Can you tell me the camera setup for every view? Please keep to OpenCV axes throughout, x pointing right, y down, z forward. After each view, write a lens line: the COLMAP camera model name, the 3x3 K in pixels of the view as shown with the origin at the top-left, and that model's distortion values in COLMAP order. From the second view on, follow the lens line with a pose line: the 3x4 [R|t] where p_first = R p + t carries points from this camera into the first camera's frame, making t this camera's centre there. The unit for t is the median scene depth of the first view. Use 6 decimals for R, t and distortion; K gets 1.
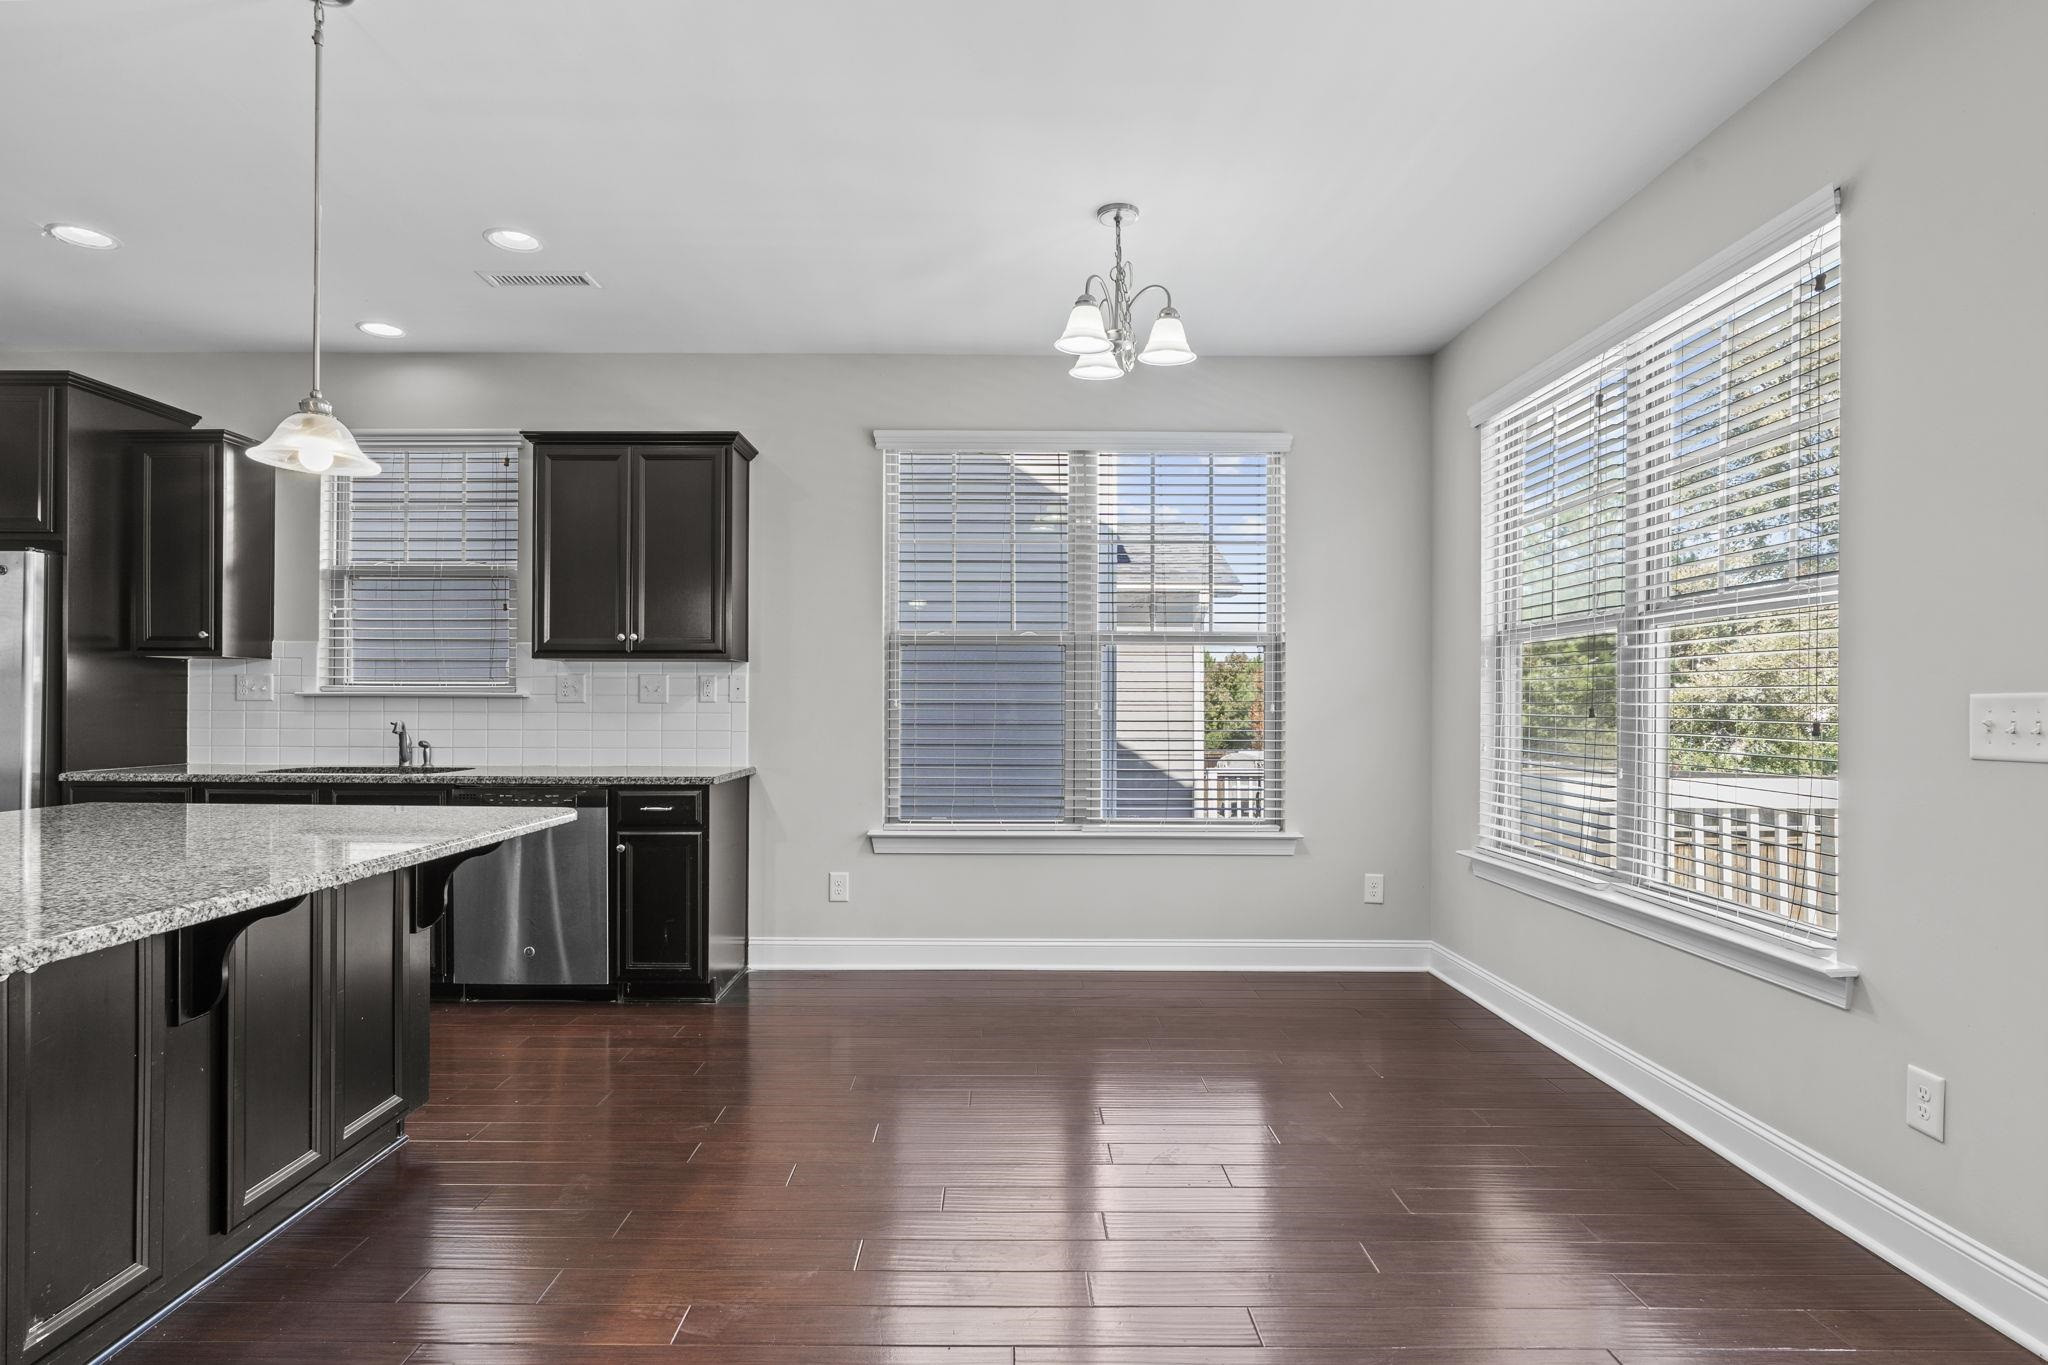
lens RADIAL K [[1039.8, 0, 1001.8], [0, 1039.8, 702.8], [0, 0, 1]] dist [-0.024680, 0.015887]
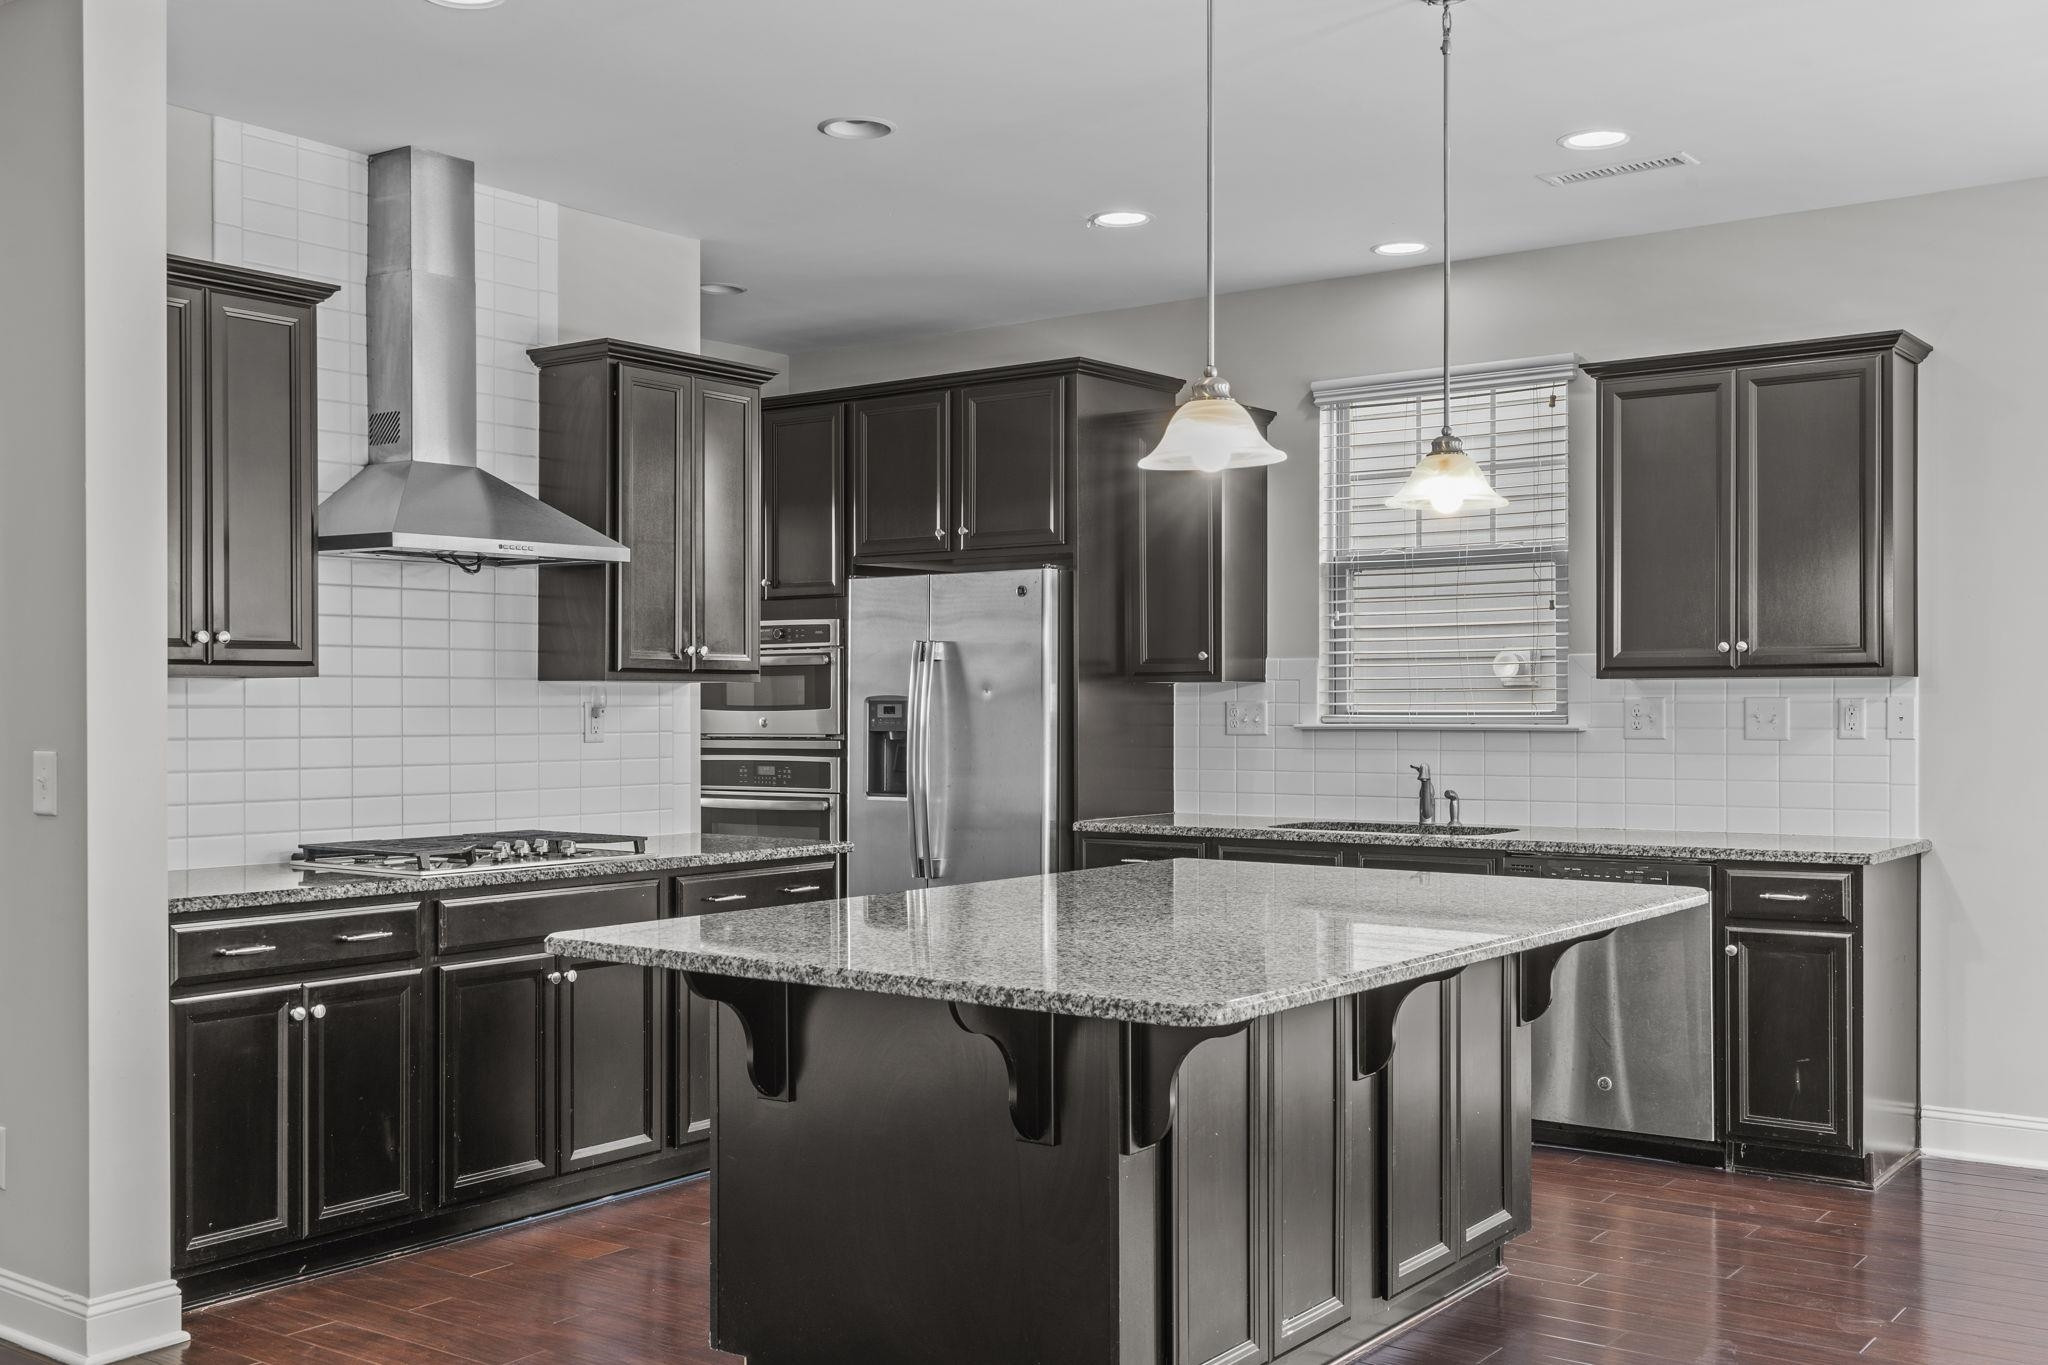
lens RADIAL K [[2000.0, 0, 1039.4], [0, 2000.0, 716.6], [0, 0, 1]] dist [0.009268, 0.019275]
pose [[0.805970, -0.002981, -0.591948, 0.055811], [0.007915, 0.999952, 0.005741, -0.027844], [0.591903, -0.009313, 0.805956, -0.346653]]
